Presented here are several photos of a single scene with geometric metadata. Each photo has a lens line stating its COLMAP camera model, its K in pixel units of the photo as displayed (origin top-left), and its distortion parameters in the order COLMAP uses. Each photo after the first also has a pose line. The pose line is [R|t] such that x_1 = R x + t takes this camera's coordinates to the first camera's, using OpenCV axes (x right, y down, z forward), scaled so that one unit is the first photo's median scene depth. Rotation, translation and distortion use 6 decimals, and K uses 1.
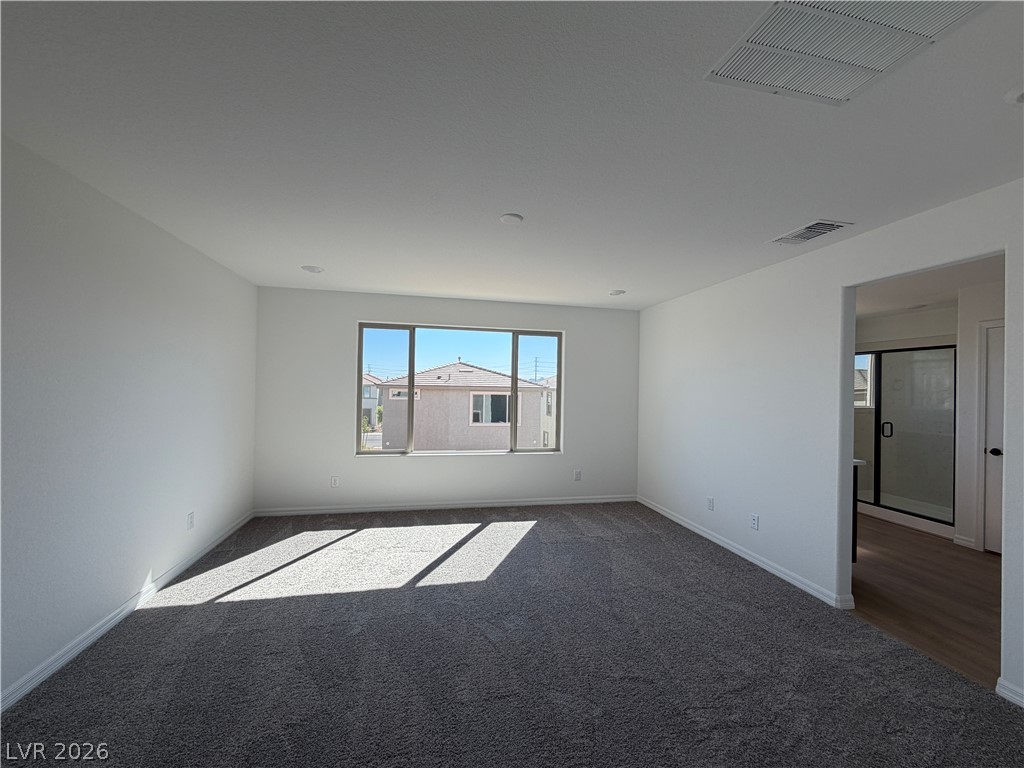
lens RADIAL K [[408.1, 0, 508.5], [0, 408.1, 384.9], [0, 0, 1]] dist [-0.000257, -0.000347]
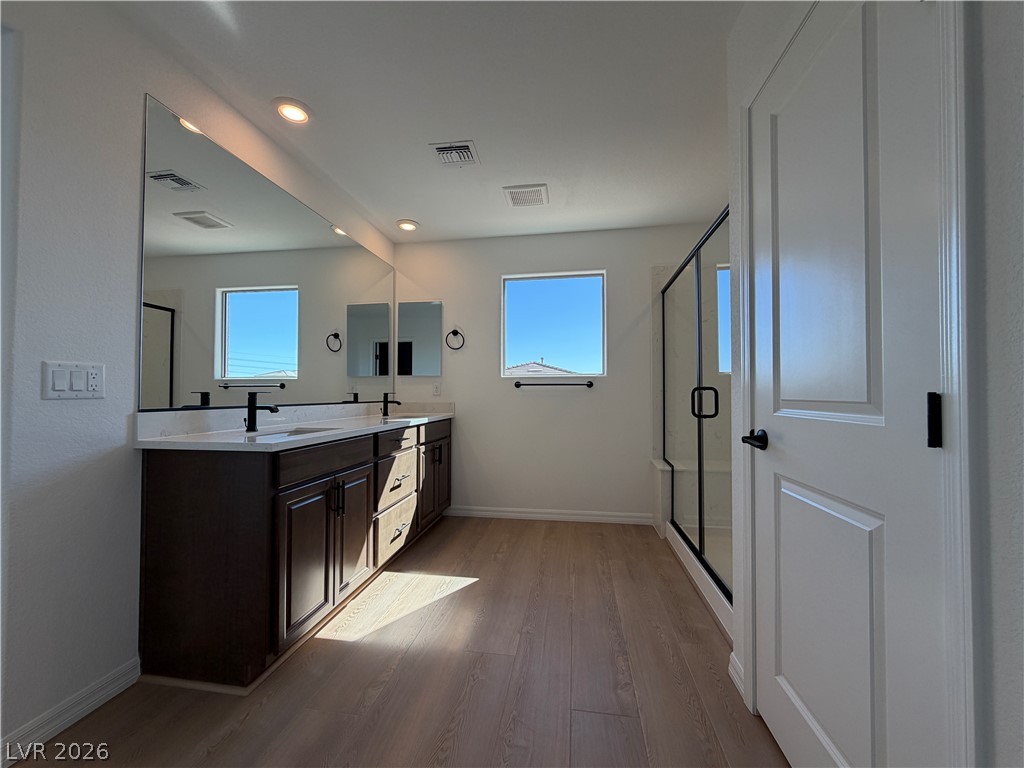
lens RADIAL K [[408.1, 0, 509.7], [0, 408.1, 387.1], [0, 0, 1]] dist [-0.000257, -0.000347]
pose [[0.935229, -0.022342, -0.353339, 1.013977], [0.016537, 0.999674, -0.019441, 0.111678], [0.353658, 0.012339, 0.935293, 0.537220]]
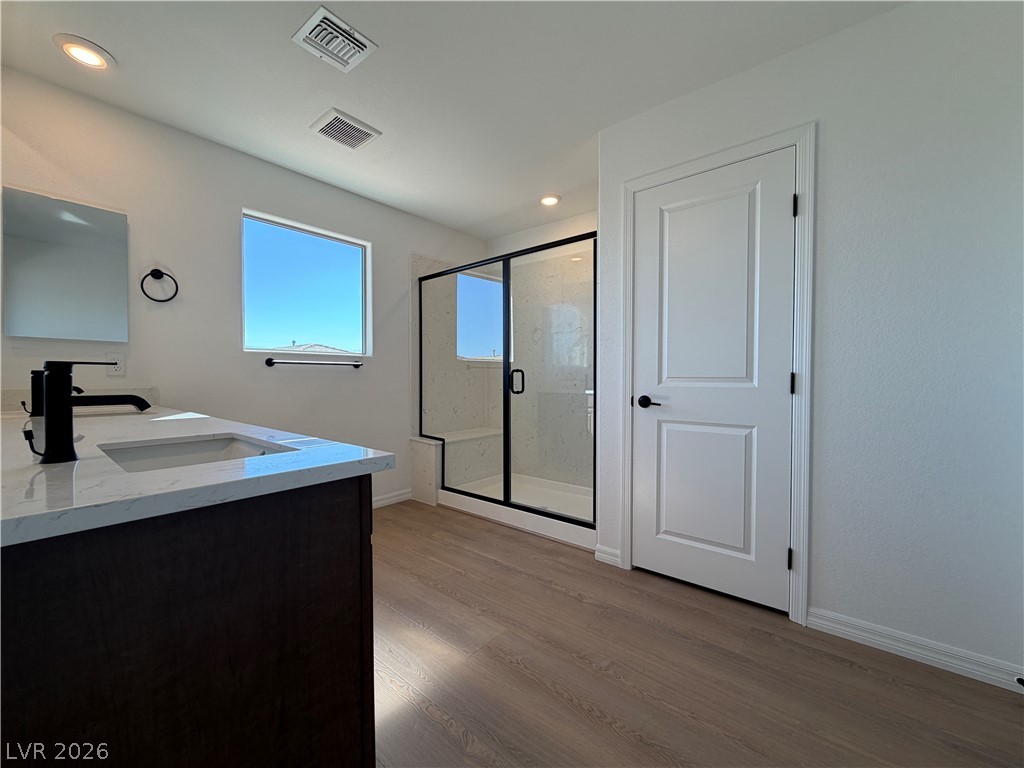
lens RADIAL K [[408.1, 0, 510.5], [0, 408.1, 386.6], [0, 0, 1]] dist [-0.000257, -0.000347]
pose [[0.782812, -0.030365, 0.621517, 0.616799], [0.010588, 0.999314, 0.035486, 0.109726], [-0.622168, -0.021199, 0.782597, 0.601544]]
